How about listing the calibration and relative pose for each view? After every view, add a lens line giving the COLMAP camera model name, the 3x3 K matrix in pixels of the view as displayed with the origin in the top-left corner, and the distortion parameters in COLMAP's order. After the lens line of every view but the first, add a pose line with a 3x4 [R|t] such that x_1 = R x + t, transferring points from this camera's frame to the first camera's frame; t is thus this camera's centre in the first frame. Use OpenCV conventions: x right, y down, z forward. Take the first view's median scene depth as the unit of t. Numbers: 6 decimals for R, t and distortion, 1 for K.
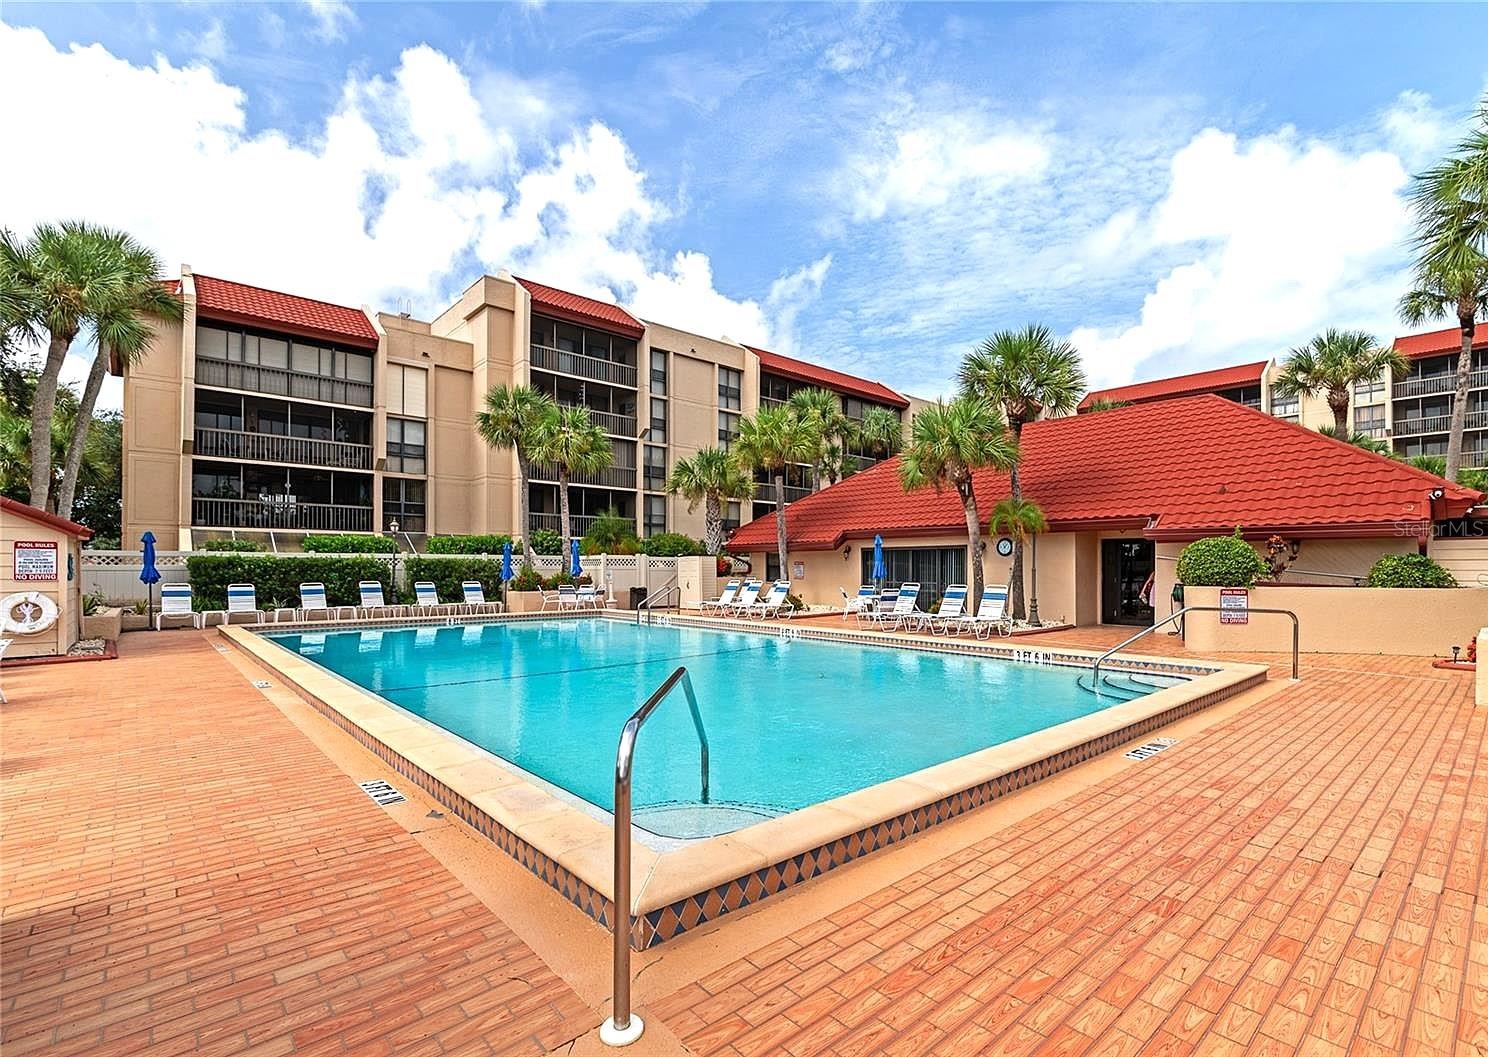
lens RADIAL K [[715.4, 0, 749.3], [0, 715.4, 571.5], [0, 0, 1]] dist [-0.024363, -0.000250]
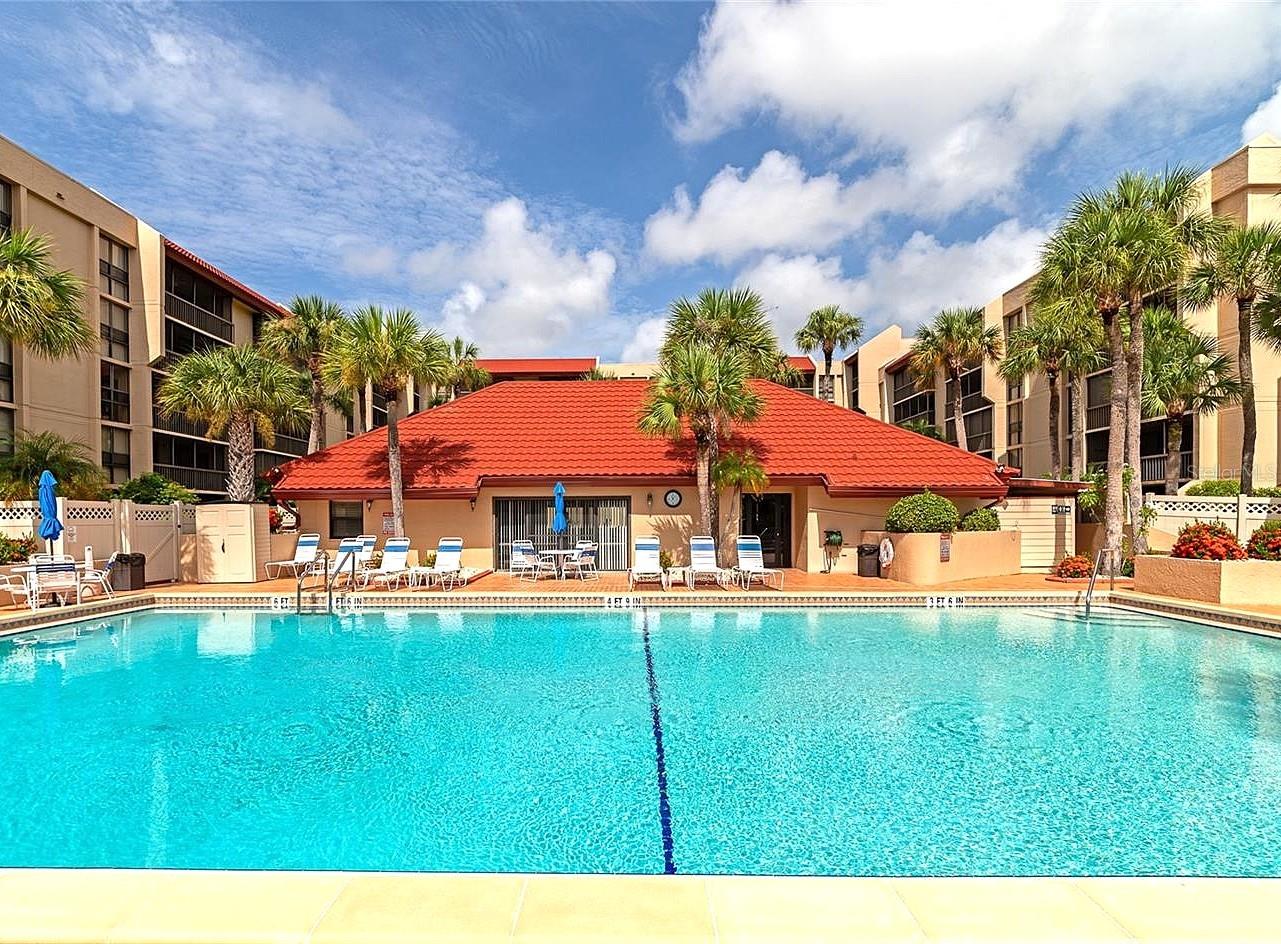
lens RADIAL K [[660.9, 0, 638.3], [0, 660.9, 517.6], [0, 0, 1]] dist [-0.003351, -0.000205]
pose [[0.667412, -0.005540, 0.744668, -0.286641], [0.008610, 0.999963, -0.000278, -0.004685], [-0.744639, 0.006597, 0.667435, 0.298090]]
